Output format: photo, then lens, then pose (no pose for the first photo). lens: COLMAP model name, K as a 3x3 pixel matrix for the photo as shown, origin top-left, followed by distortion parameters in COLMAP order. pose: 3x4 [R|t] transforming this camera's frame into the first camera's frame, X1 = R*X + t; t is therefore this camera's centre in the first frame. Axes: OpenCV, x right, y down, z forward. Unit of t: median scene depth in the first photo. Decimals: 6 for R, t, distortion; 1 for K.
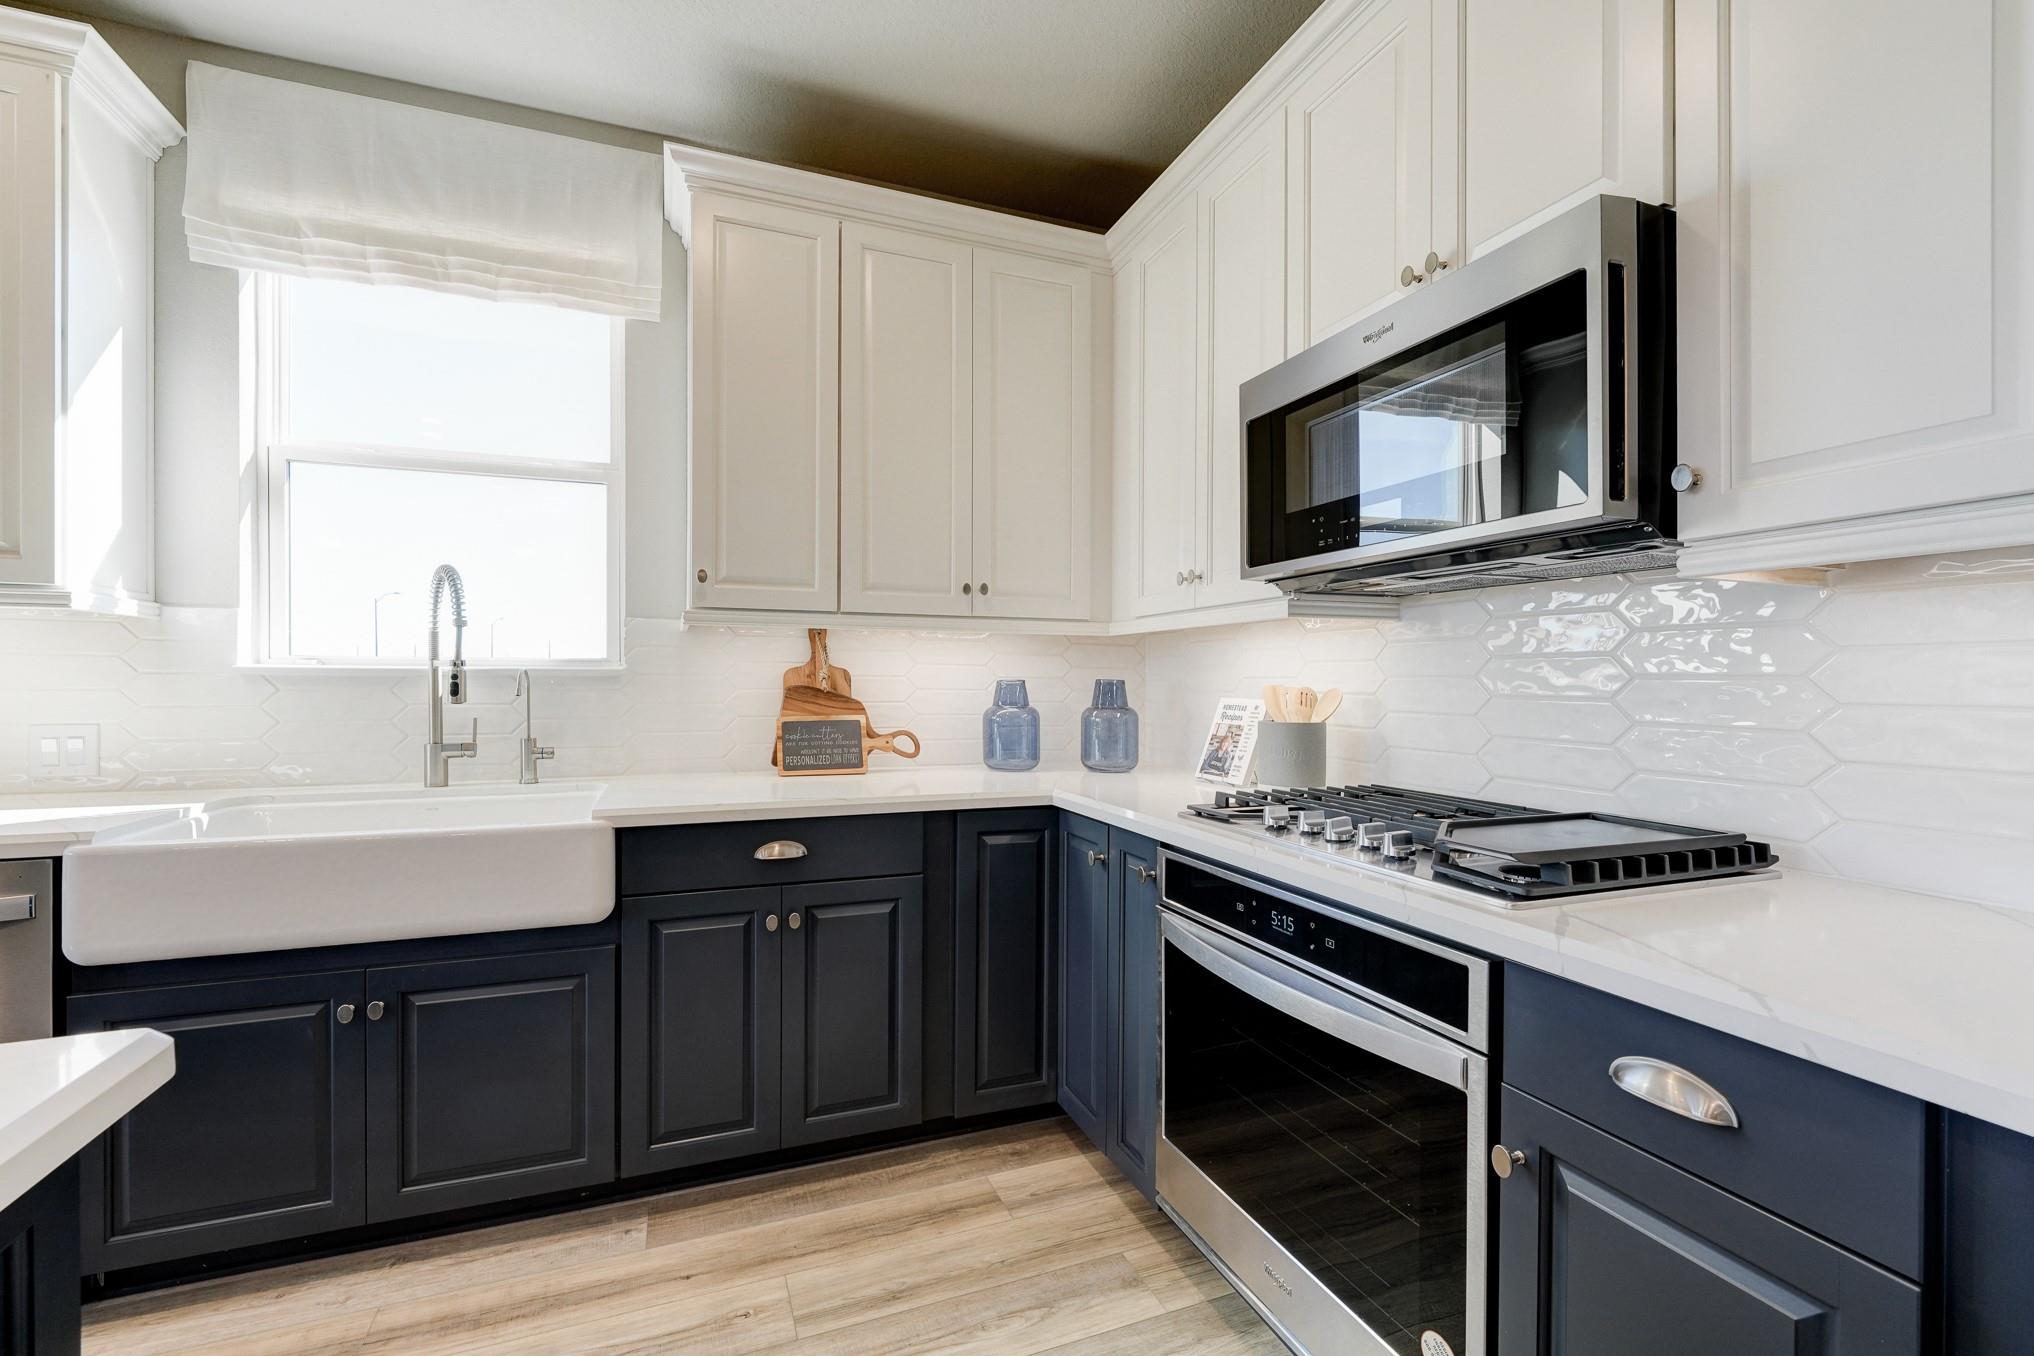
lens RADIAL K [[857.3, 0, 999.3], [0, 857.3, 682.7], [0, 0, 1]] dist [-0.001699, 0.000053]
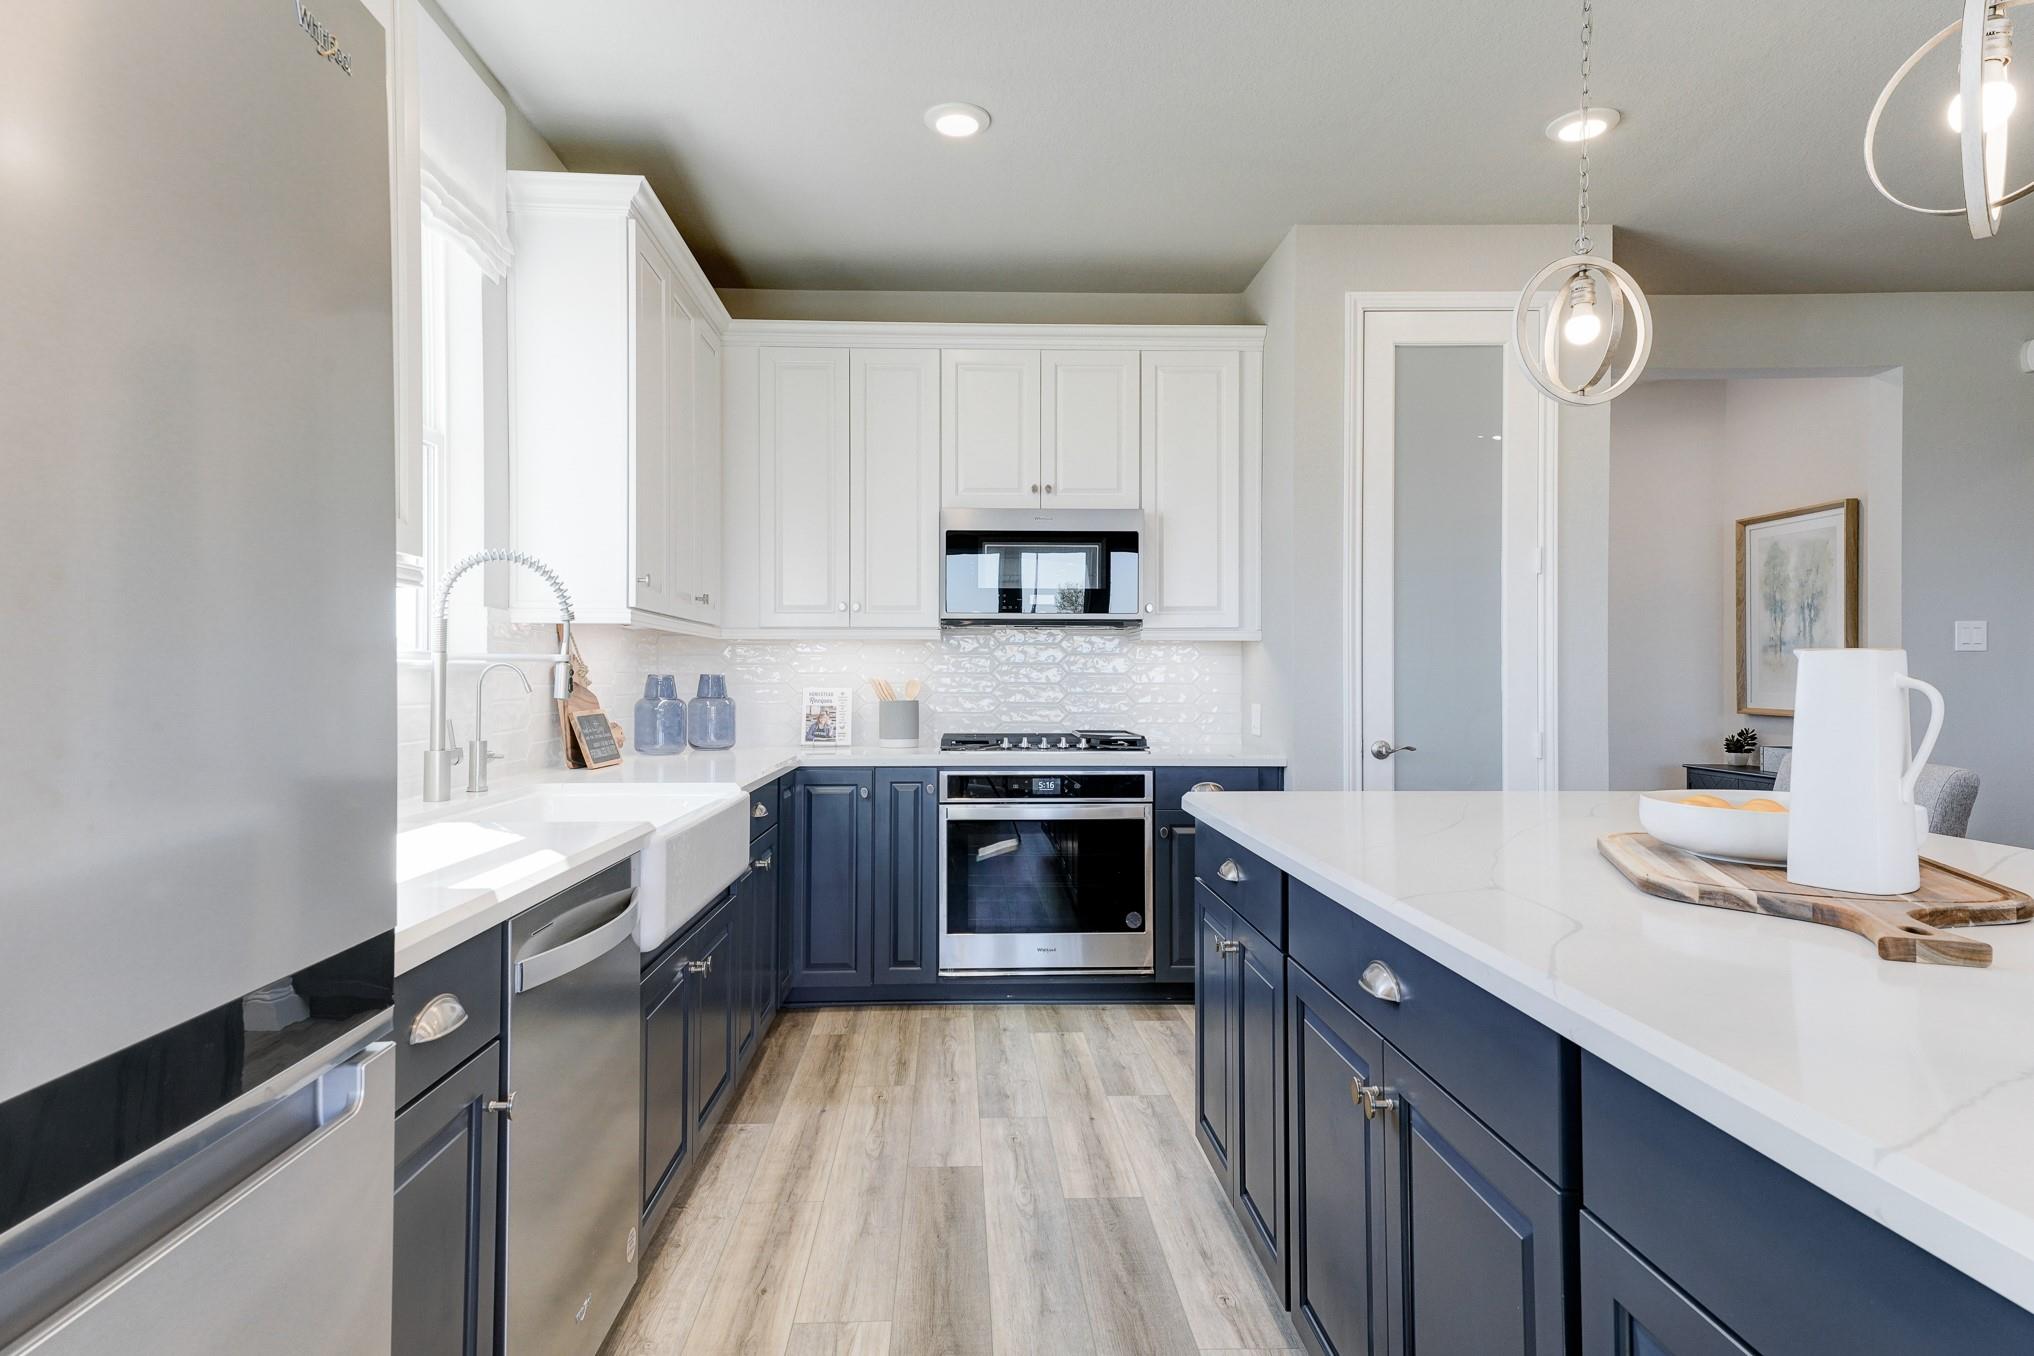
lens RADIAL K [[1161.8, 0, 1008.5], [0, 1161.8, 671.1], [0, 0, 1]] dist [0.048627, 0.000311]
pose [[0.313226, 0.002971, 0.949674, -1.644260], [0.001635, 0.999992, -0.003668, -0.002087], [-0.949677, 0.002701, 0.313219, 0.103592]]
